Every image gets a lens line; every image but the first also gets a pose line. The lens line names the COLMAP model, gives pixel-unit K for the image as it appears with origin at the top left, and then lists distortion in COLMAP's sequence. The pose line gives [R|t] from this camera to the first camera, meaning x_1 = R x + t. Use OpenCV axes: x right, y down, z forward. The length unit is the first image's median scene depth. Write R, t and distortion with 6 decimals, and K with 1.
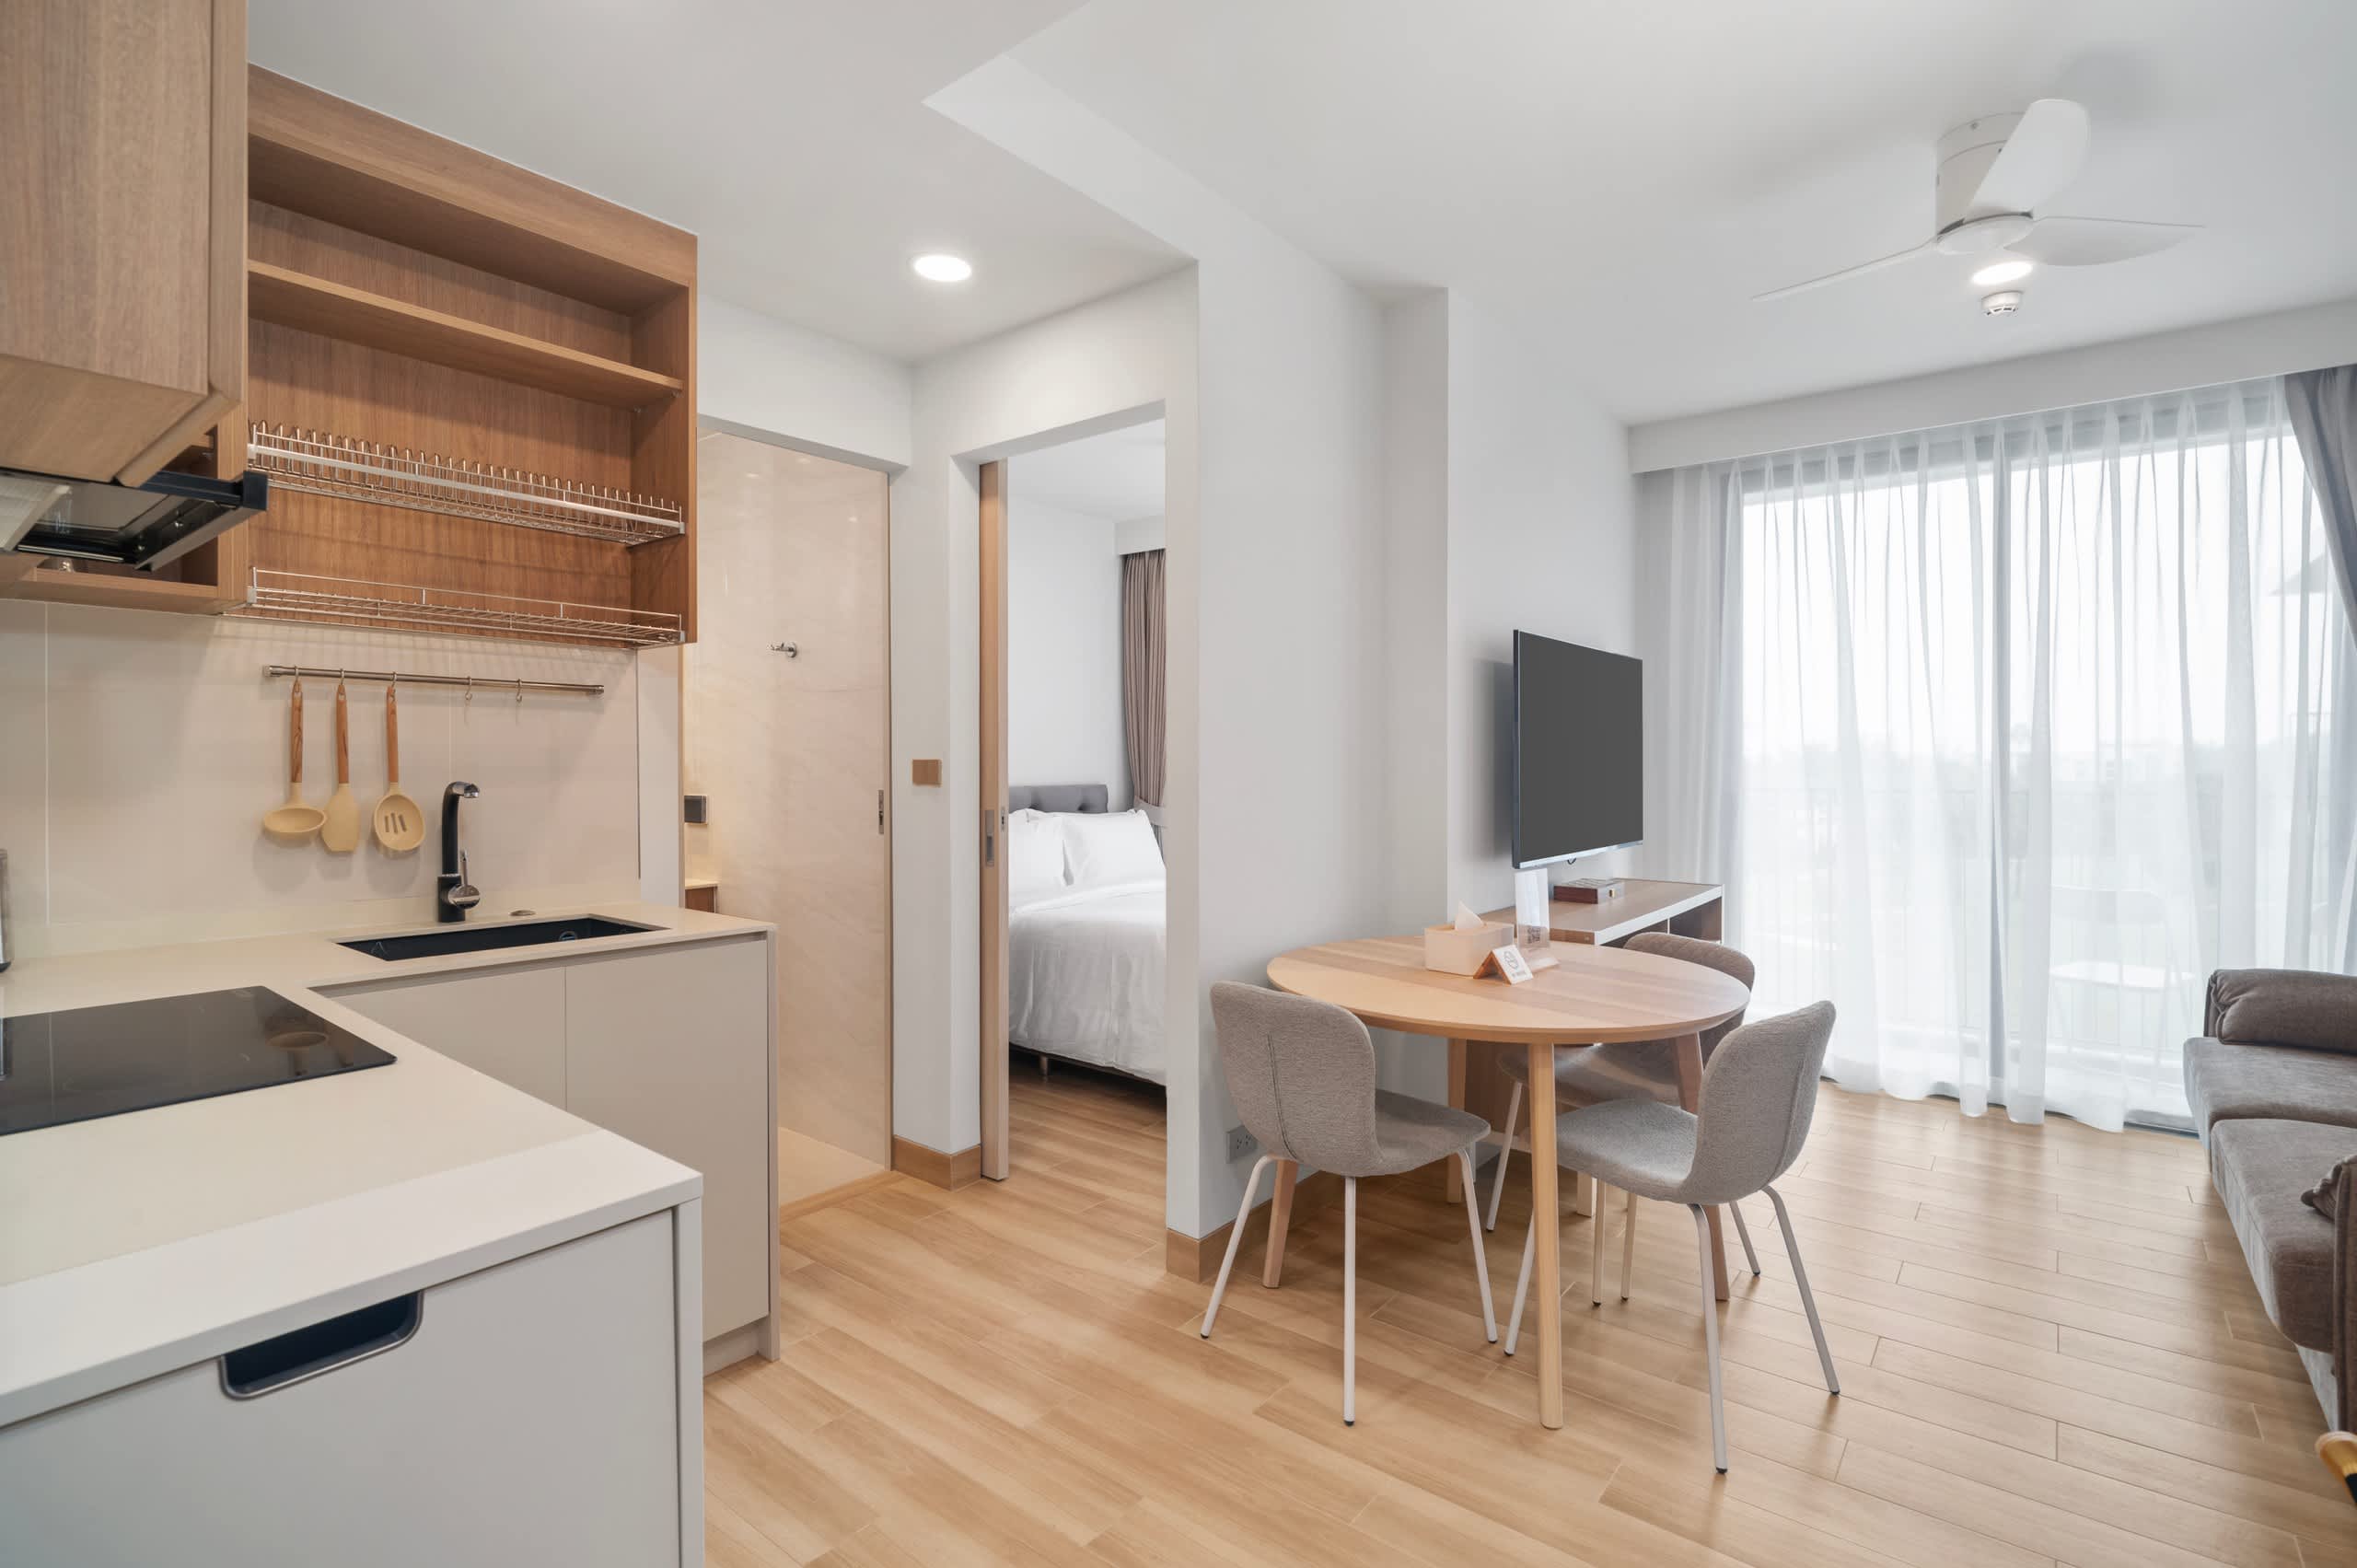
lens RADIAL K [[1096.0, 0, 1193.1], [0, 1096.0, 754.3], [0, 0, 1]] dist [-0.001303, -0.000798]
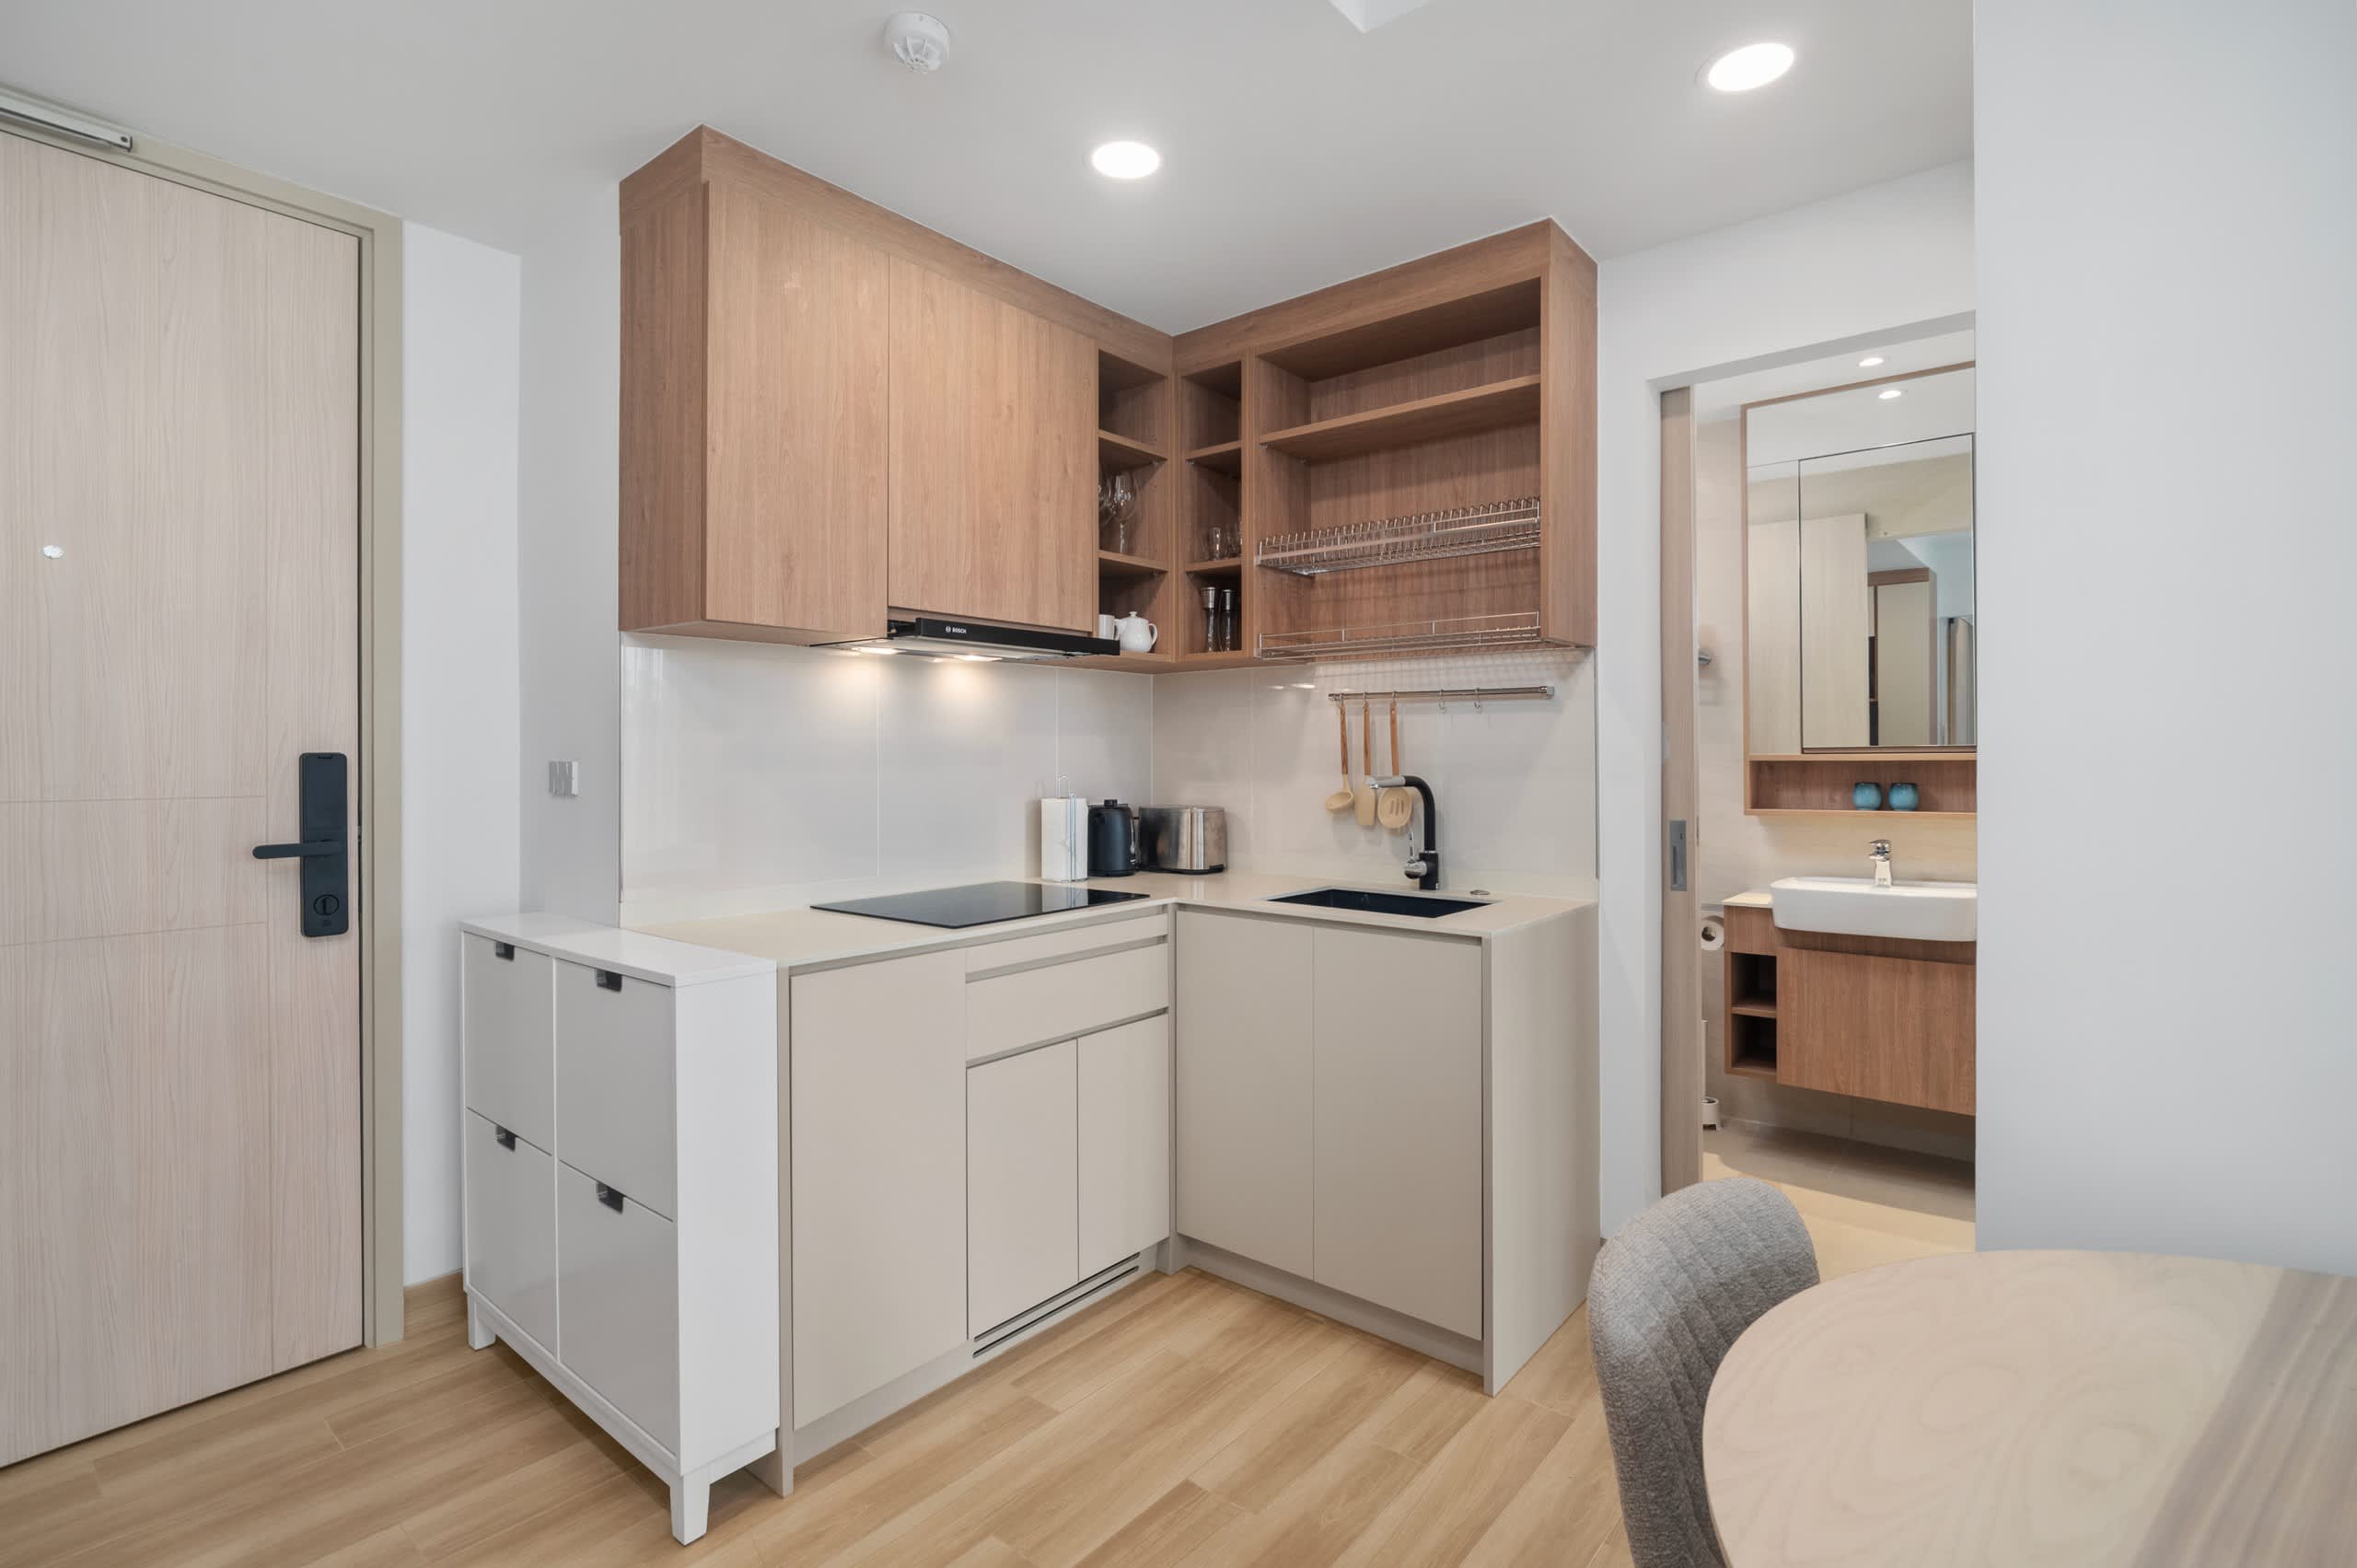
lens RADIAL K [[1096.0, 0, 1193.1], [0, 1096.0, 754.3], [0, 0, 1]] dist [-0.001303, -0.000798]
pose [[-0.020297, -0.000663, -0.999794, 0.567882], [0.008039, 0.999967, -0.000826, -0.000246], [0.999762, -0.008054, -0.020291, 0.764991]]
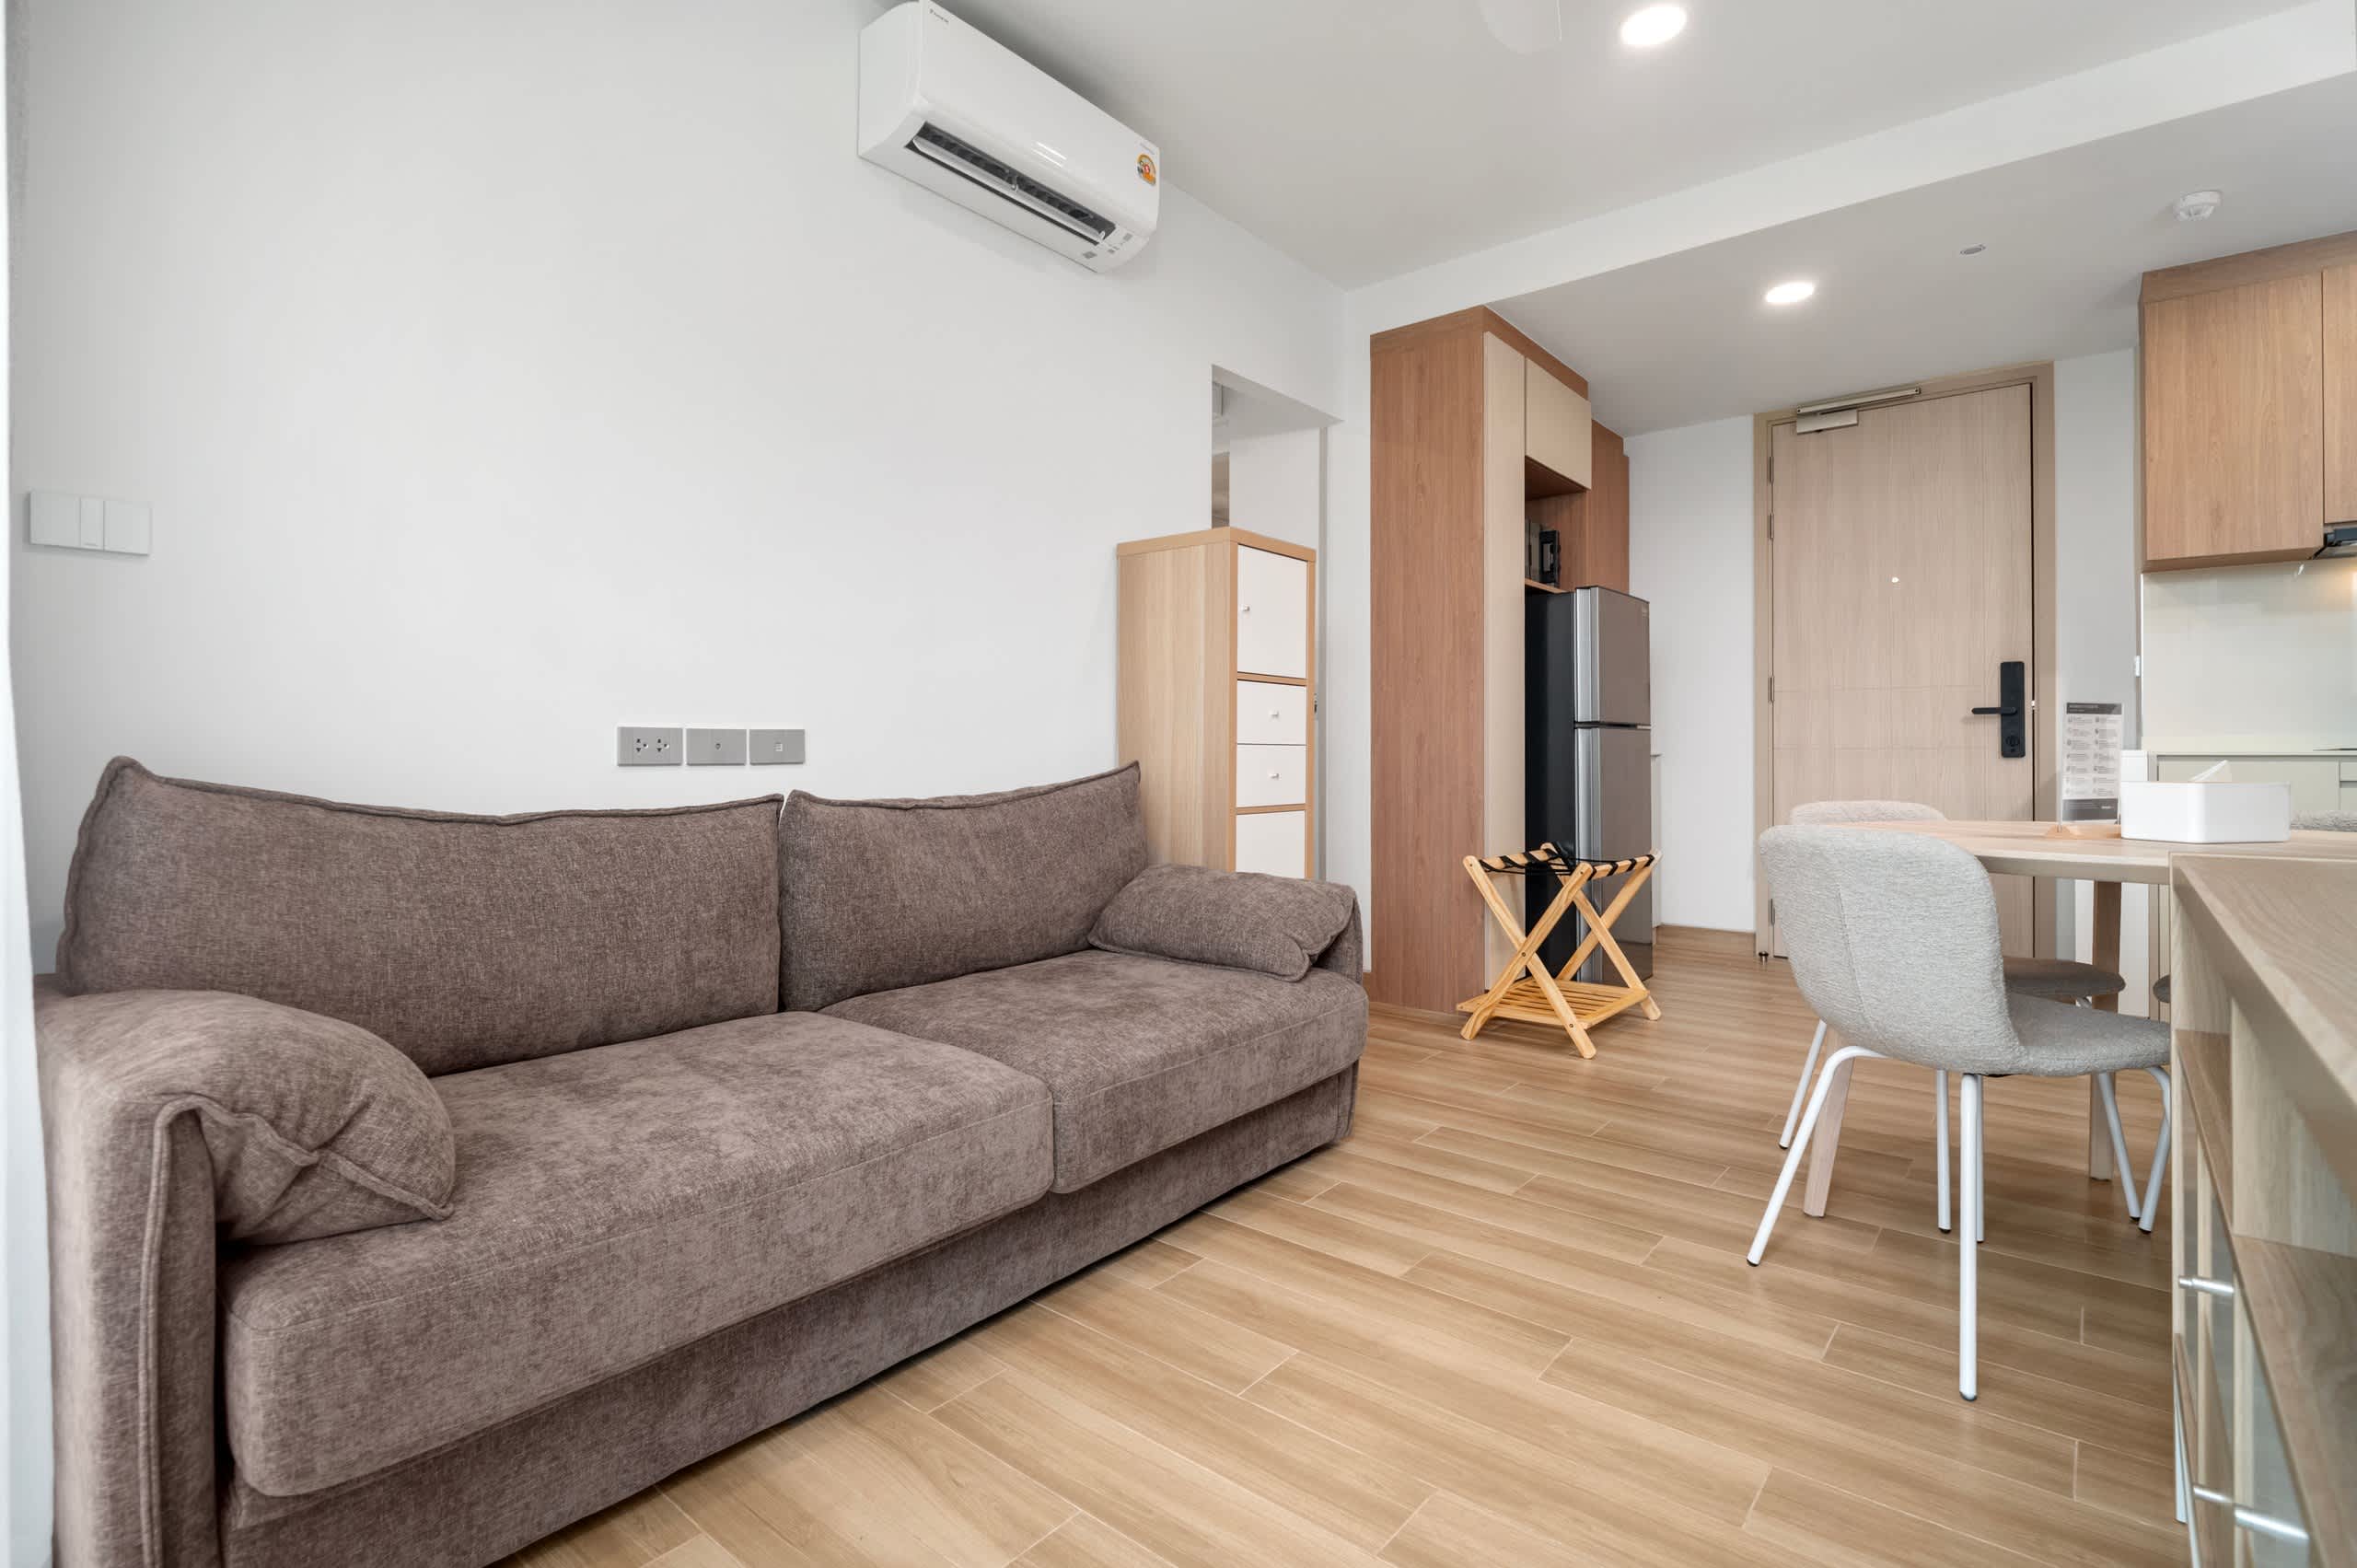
lens RADIAL K [[1096.0, 0, 1193.1], [0, 1096.0, 754.3], [0, 0, 1]] dist [-0.001303, -0.000798]
pose [[-0.999859, -0.000478, 0.016808, 0.936329], [-0.000529, 0.999995, -0.003046, 0.141341], [-0.016806, -0.003054, -0.999854, 1.758103]]
